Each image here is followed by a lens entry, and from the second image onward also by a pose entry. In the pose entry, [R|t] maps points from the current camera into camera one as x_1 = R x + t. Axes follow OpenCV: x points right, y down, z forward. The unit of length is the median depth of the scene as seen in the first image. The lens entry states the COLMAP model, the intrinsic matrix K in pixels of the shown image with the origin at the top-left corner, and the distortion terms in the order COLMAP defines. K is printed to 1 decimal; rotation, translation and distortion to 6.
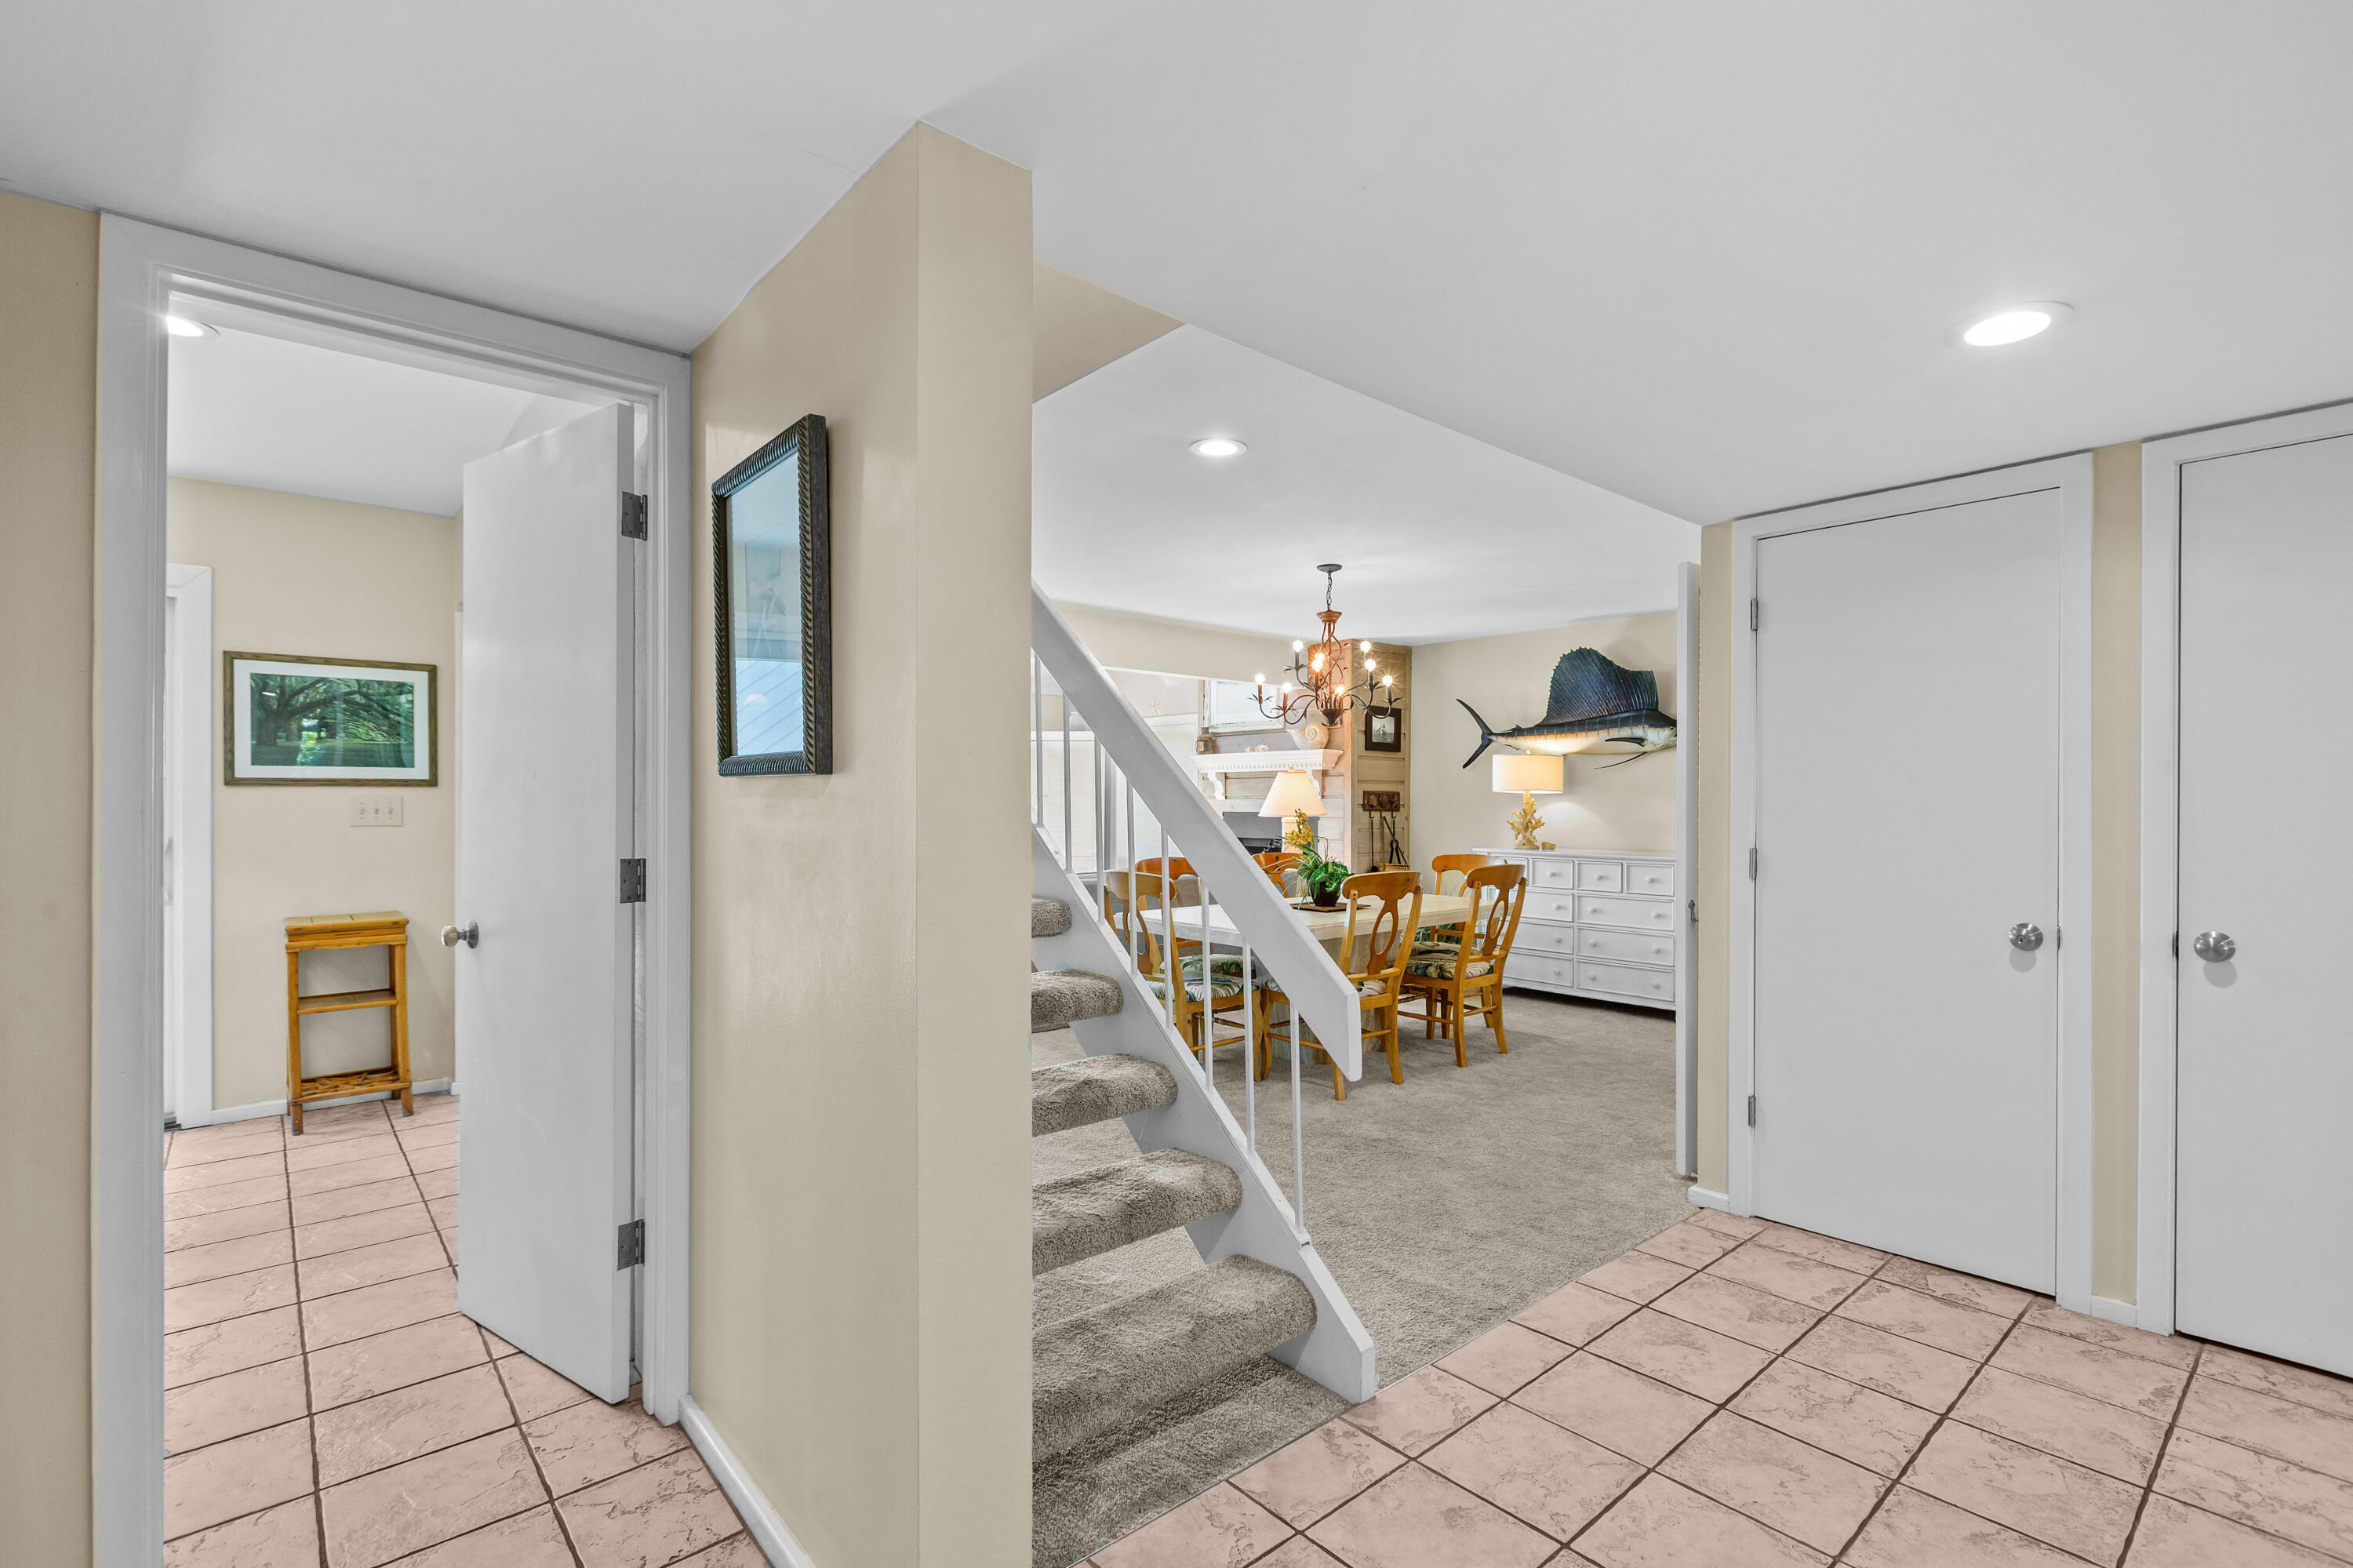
lens RADIAL K [[1069.0, 0, 1206.9], [0, 1069.0, 813.5], [0, 0, 1]] dist [0.004585, -0.002996]
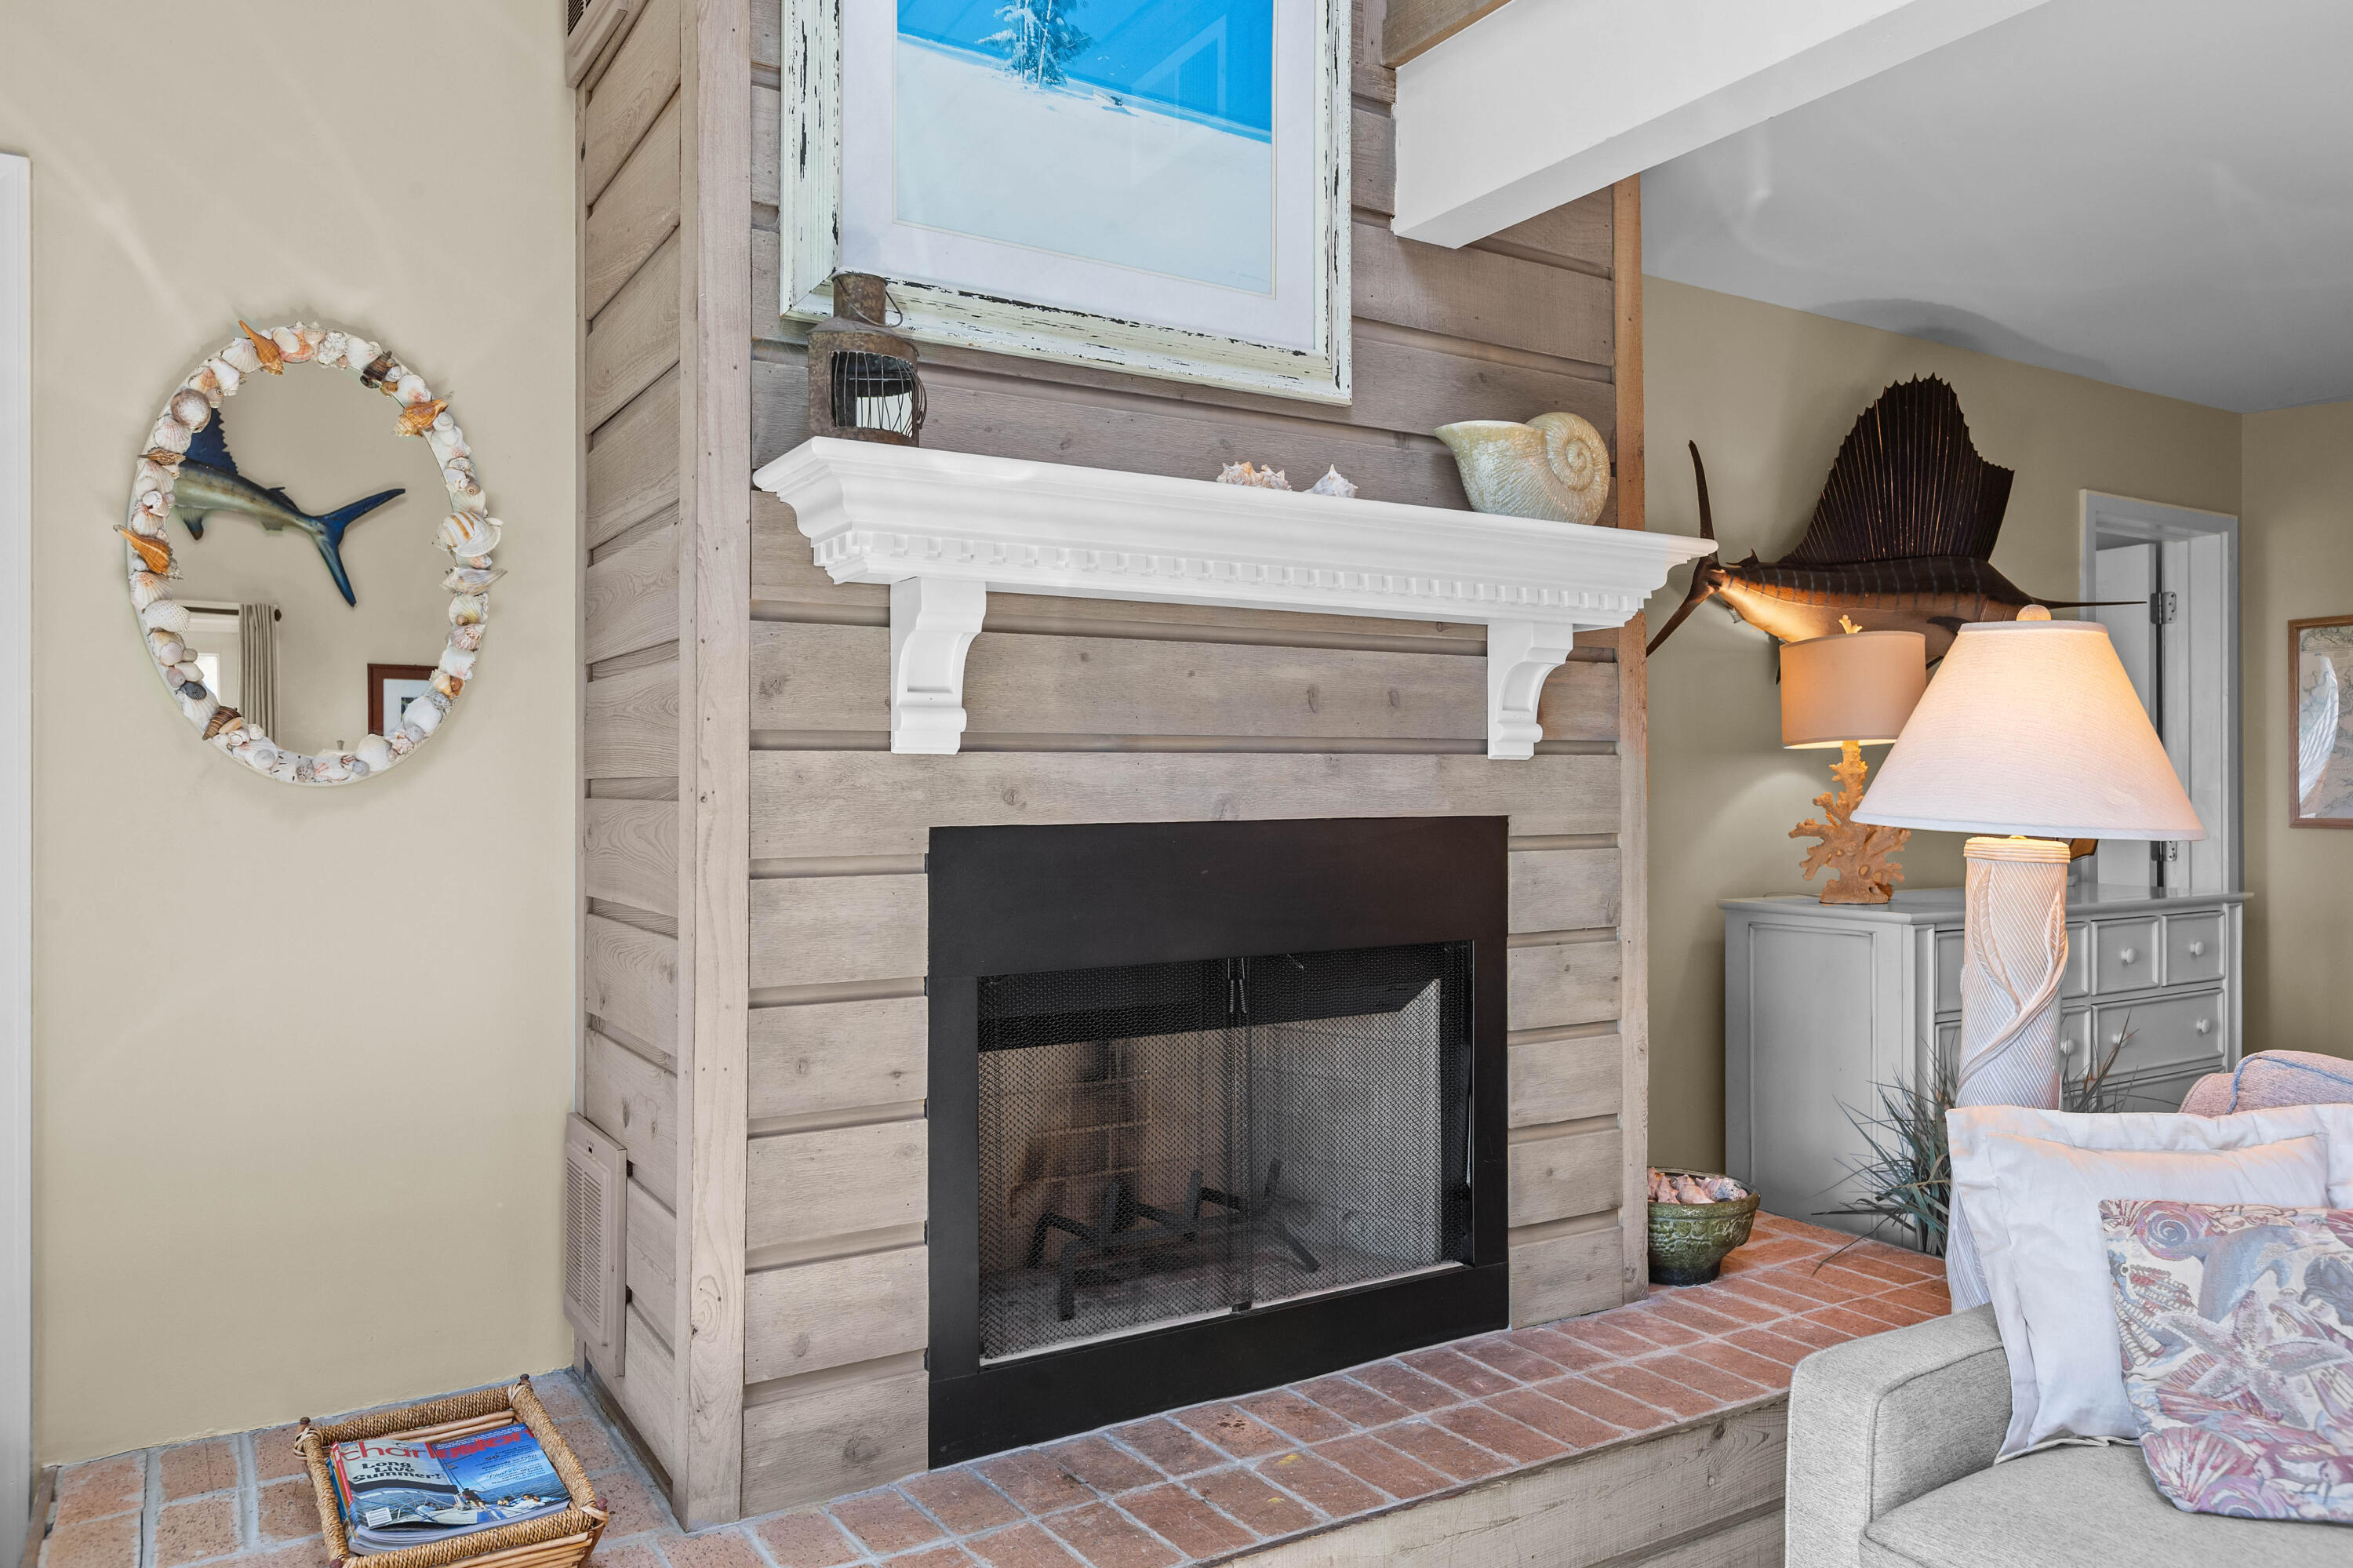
lens RADIAL K [[1639.6, 0, 1172.3], [0, 1639.6, 780.2], [0, 0, 1]] dist [-0.008371, -0.004720]
pose [[0.173494, -0.002877, 0.984831, -0.278680], [0.008578, 0.999962, 0.001410, -0.010444], [-0.984798, 0.008204, 0.173512, 1.133205]]
